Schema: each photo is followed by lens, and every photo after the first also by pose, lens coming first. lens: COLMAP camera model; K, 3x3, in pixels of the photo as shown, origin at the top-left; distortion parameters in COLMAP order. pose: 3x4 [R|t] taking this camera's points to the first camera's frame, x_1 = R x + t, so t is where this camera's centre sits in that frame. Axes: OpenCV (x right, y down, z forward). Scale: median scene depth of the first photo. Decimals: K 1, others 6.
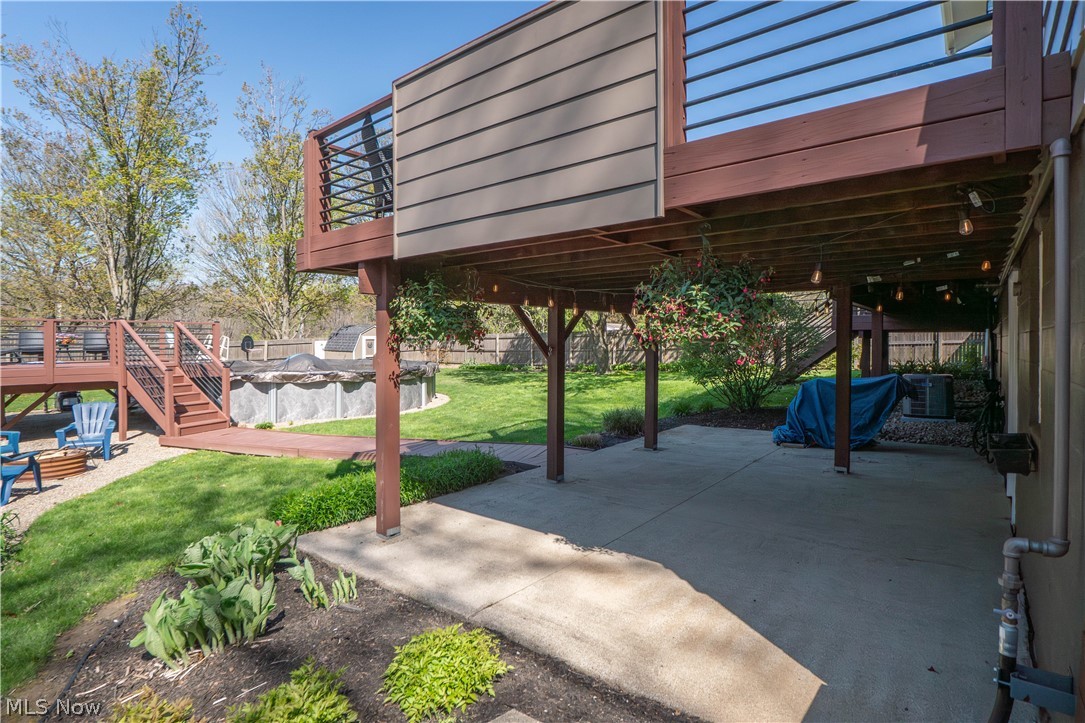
lens RADIAL K [[543.3, 0, 545.0], [0, 543.3, 343.2], [0, 0, 1]] dist [-0.027225, 0.000824]
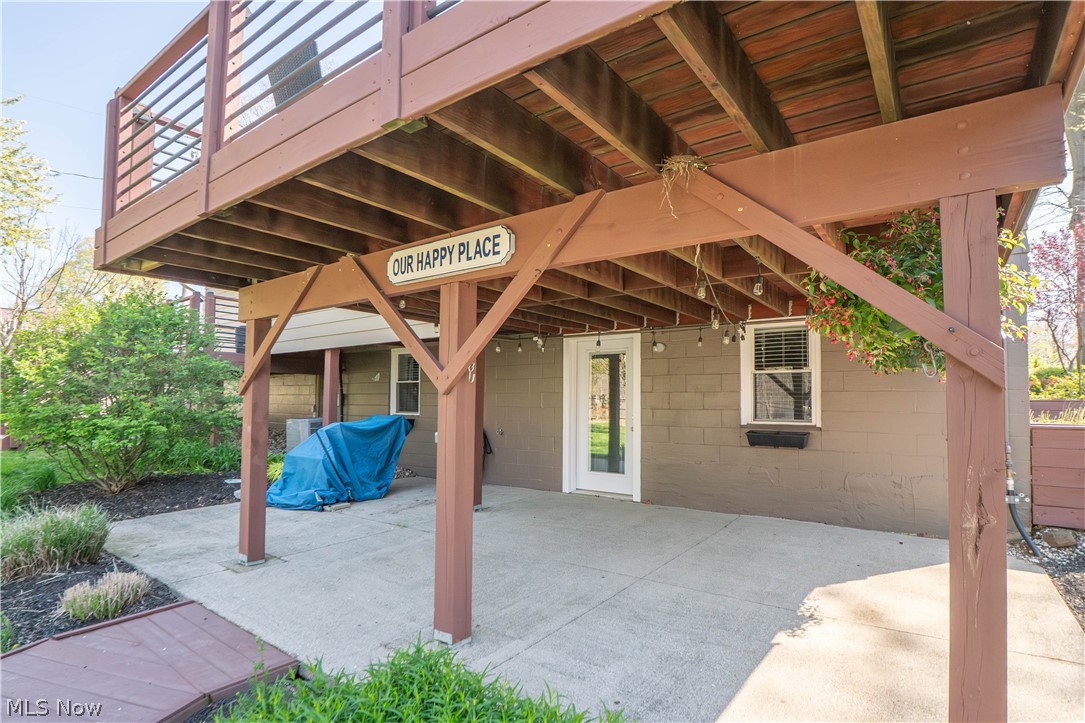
lens RADIAL K [[556.8, 0, 541.9], [0, 556.8, 377.6], [0, 0, 1]] dist [-0.031351, -0.000072]
pose [[-0.047046, 0.052305, 0.997522, -0.712503], [0.001708, 0.998631, -0.052282, 0.084059], [-0.998891, -0.000756, -0.047071, 1.453071]]
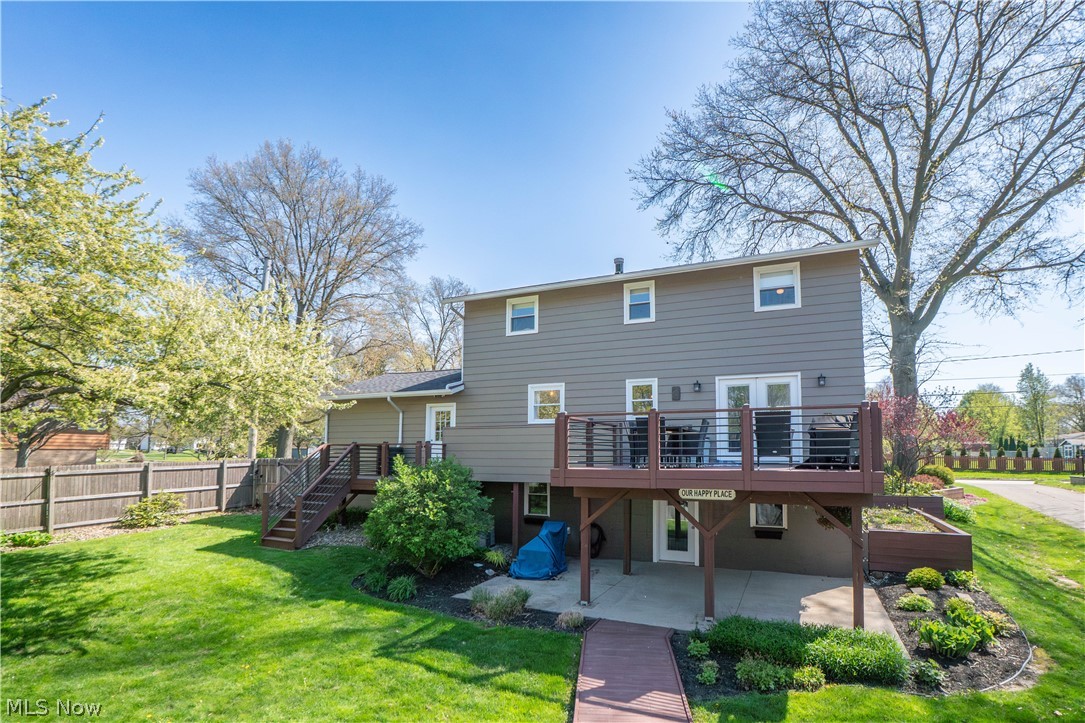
lens RADIAL K [[657.2, 0, 542.5], [0, 657.2, 361.5], [0, 0, 1]] dist [-0.044480, -0.000181]
pose [[-0.309518, 0.102440, 0.945360, -2.342951], [-0.005441, 0.993973, -0.109489, -0.355335], [-0.950878, -0.039032, -0.307095, 3.026810]]
